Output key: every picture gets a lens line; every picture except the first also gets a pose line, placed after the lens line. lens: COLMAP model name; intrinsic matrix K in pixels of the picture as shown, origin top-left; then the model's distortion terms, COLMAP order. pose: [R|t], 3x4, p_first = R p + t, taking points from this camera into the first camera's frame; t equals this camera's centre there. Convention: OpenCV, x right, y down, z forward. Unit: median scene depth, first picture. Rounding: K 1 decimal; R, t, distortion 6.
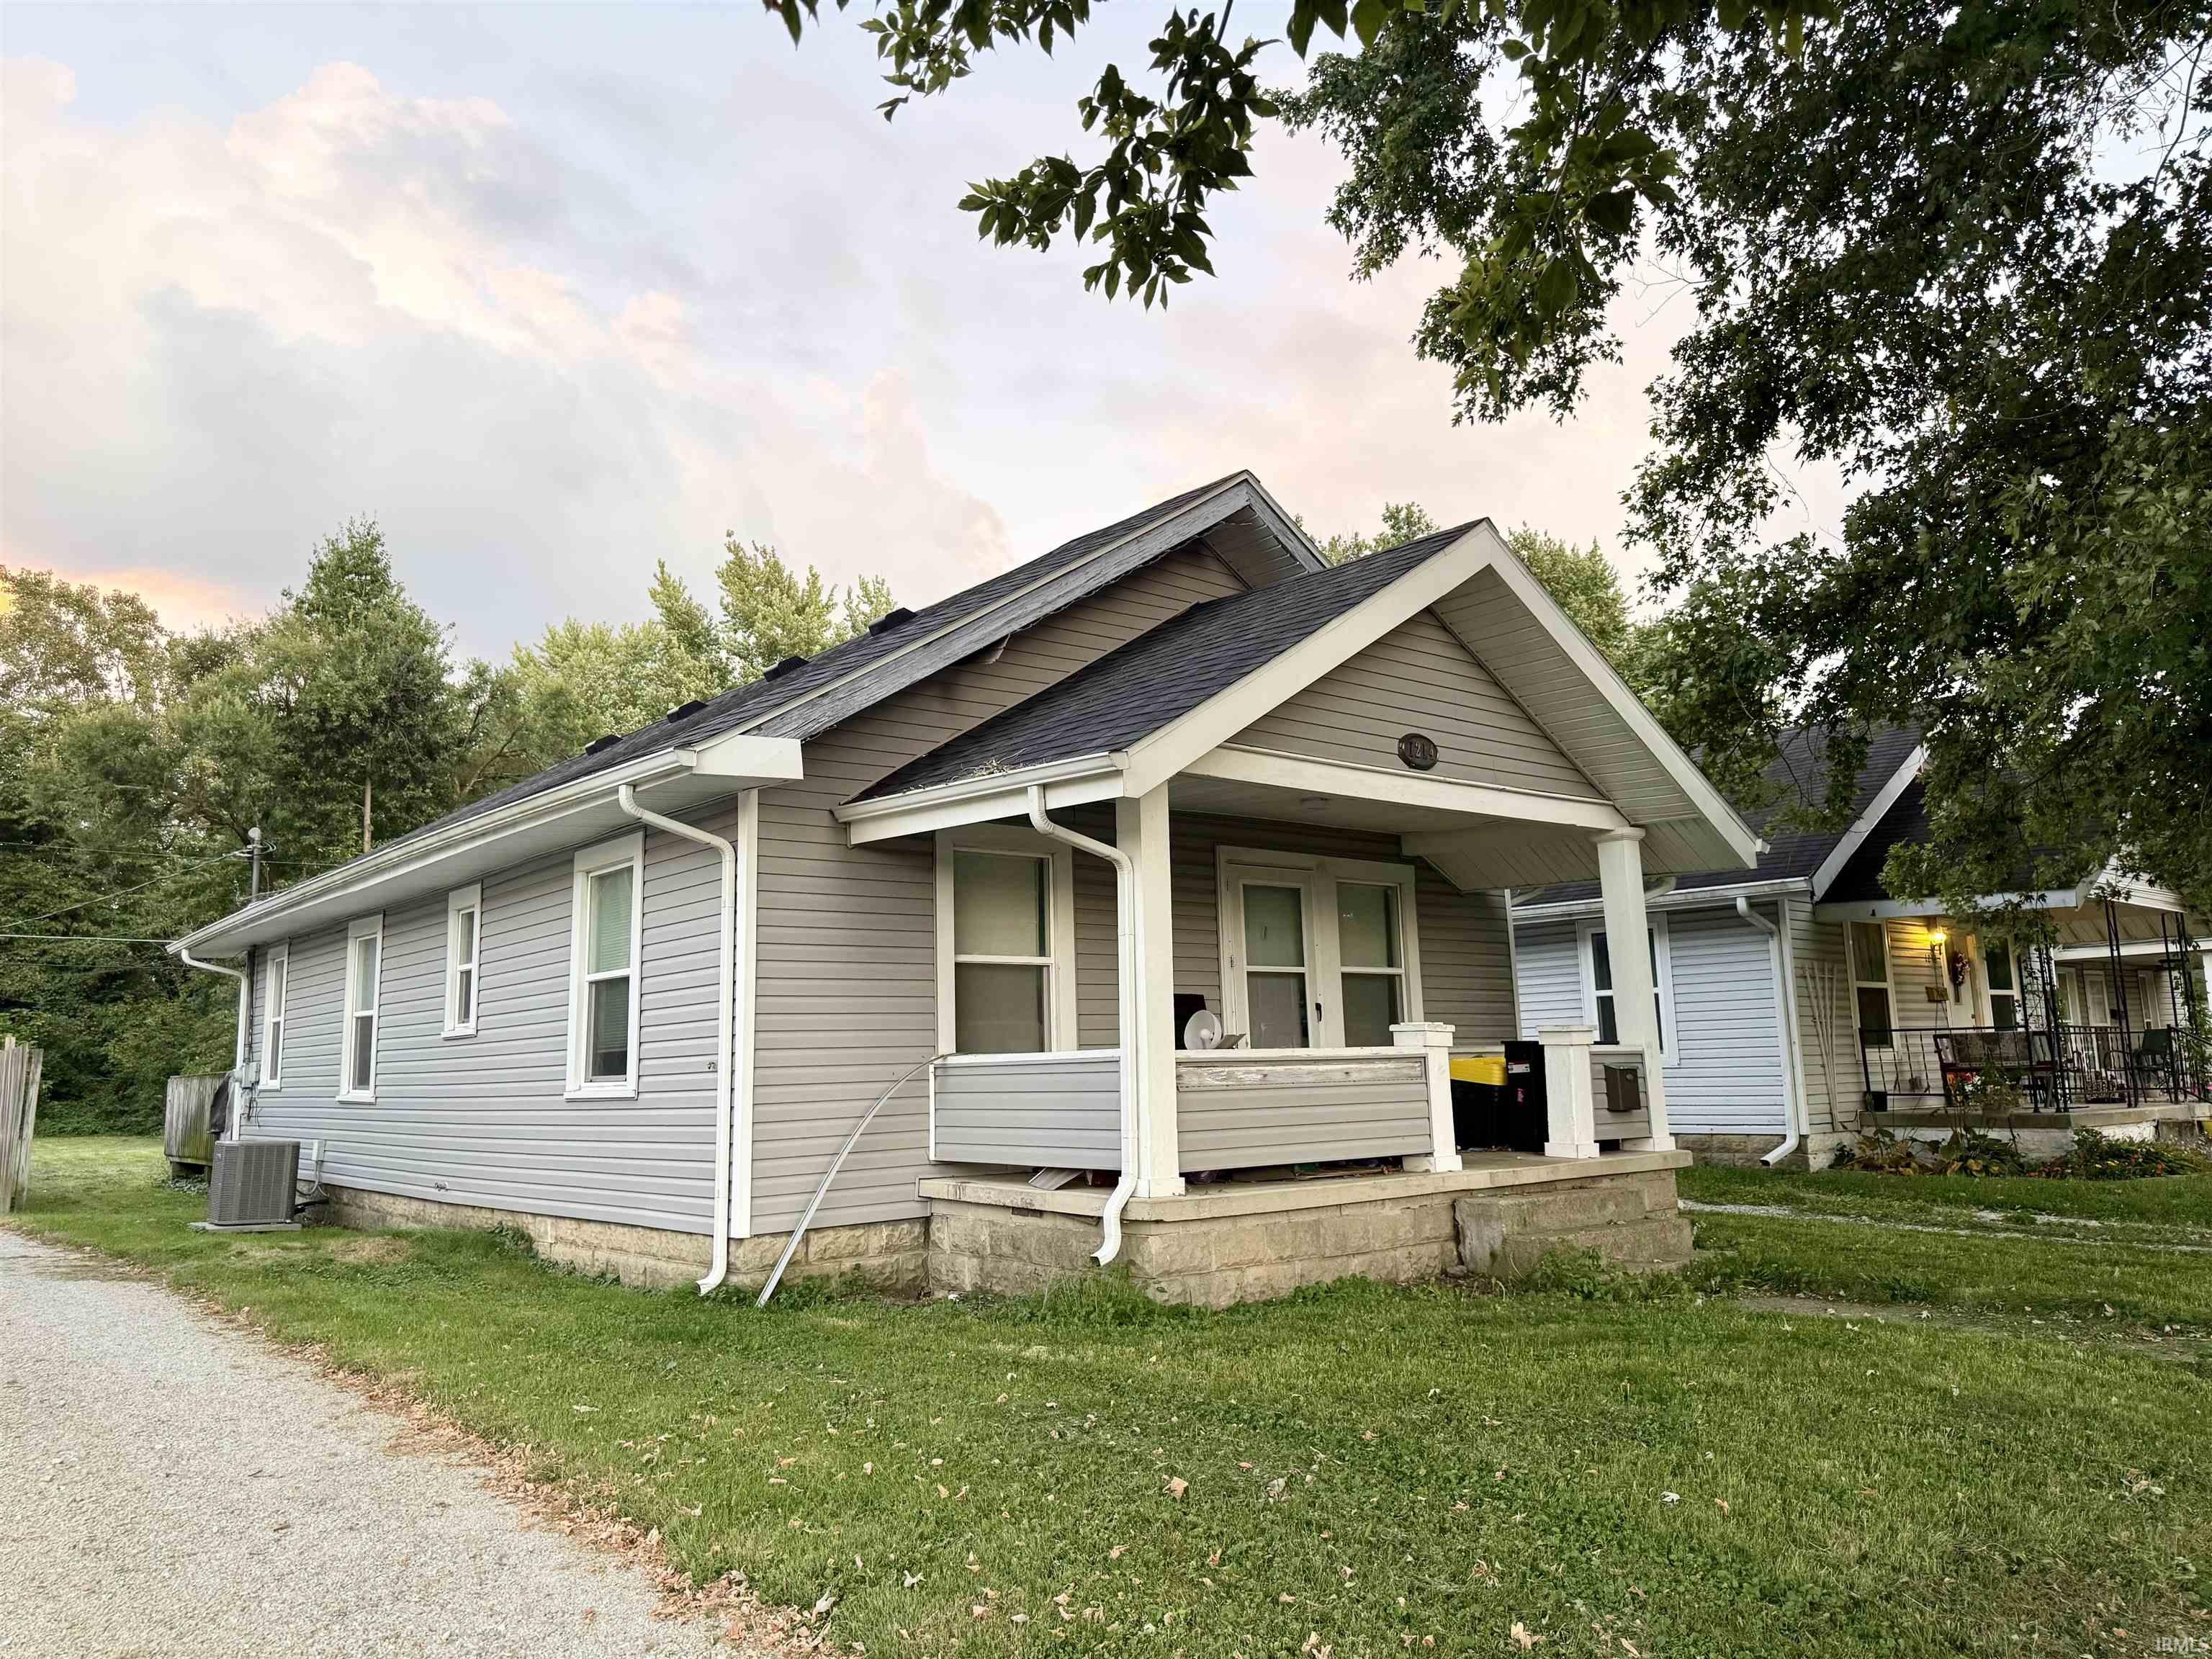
lens RADIAL K [[1549.9, 0, 1106.0], [0, 1549.9, 829.5], [0, 0, 1]] dist [0.125225, -0.000745]
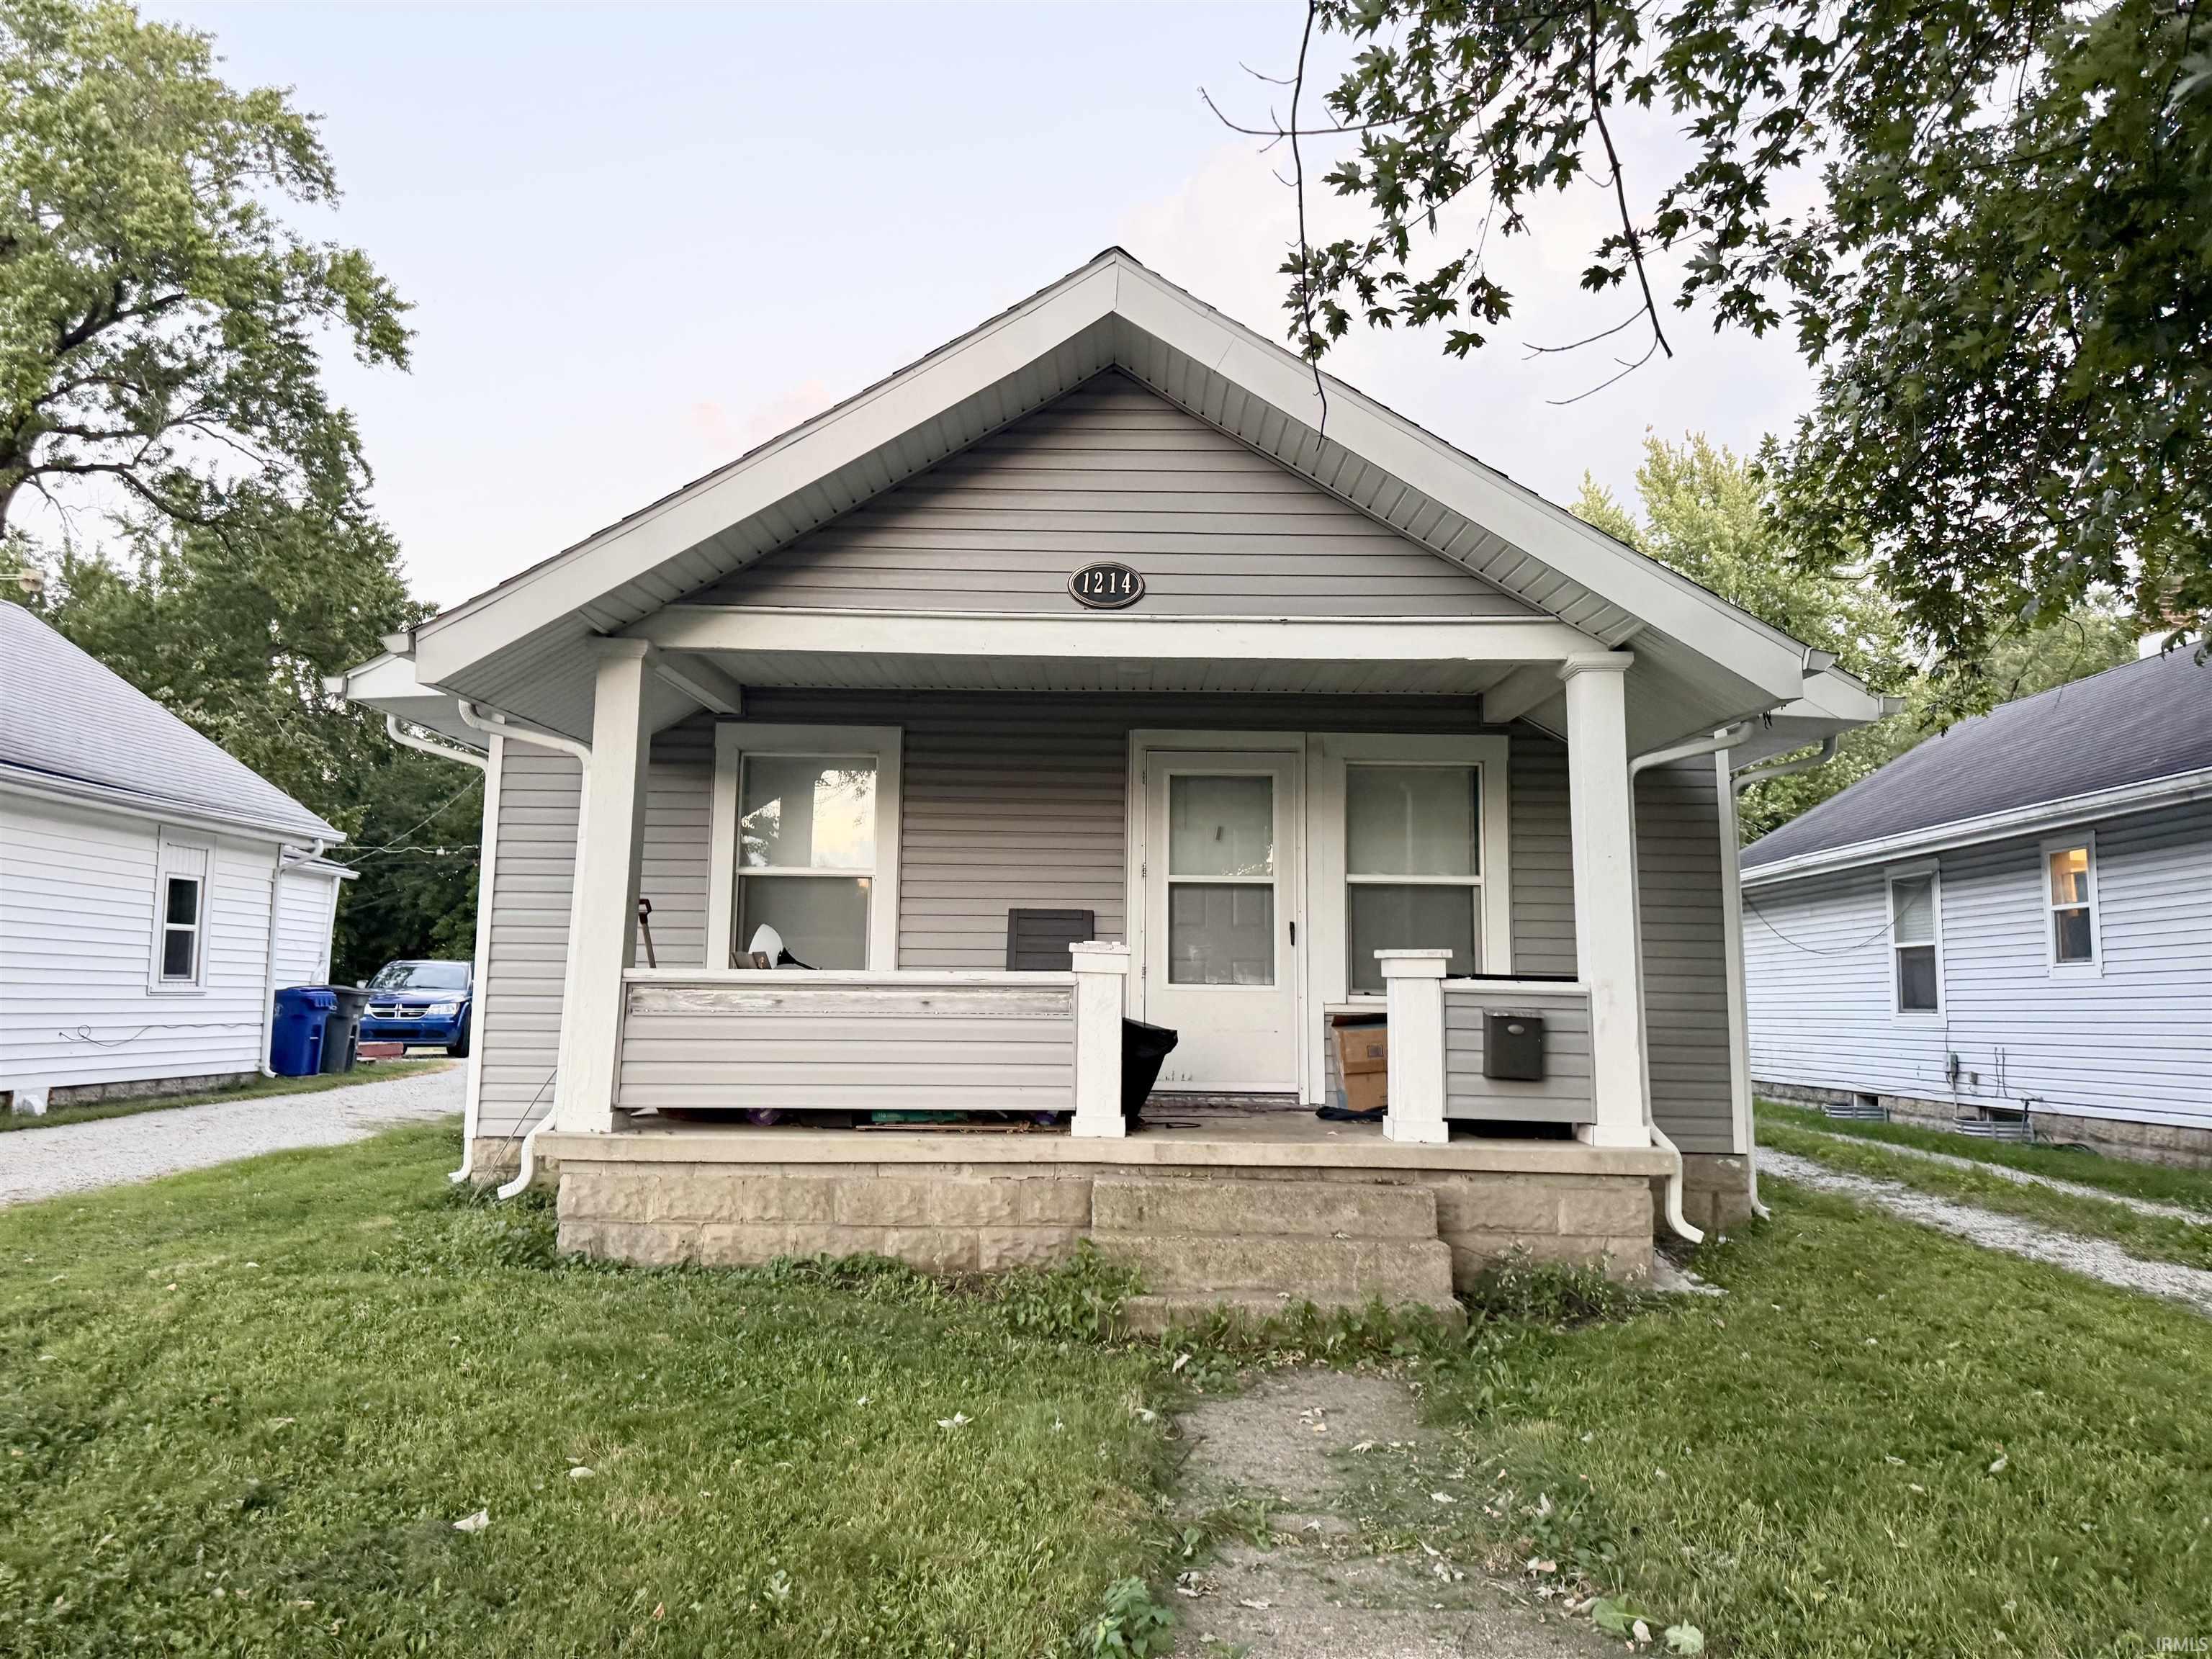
lens RADIAL K [[1549.9, 0, 1106.0], [0, 1549.9, 829.5], [0, 0, 1]] dist [0.125225, -0.000745]
pose [[0.766987, -0.035771, -0.640664, 0.685037], [0.062871, 0.997830, 0.019555, 0.053993], [0.638575, -0.055277, 0.767572, 0.421258]]
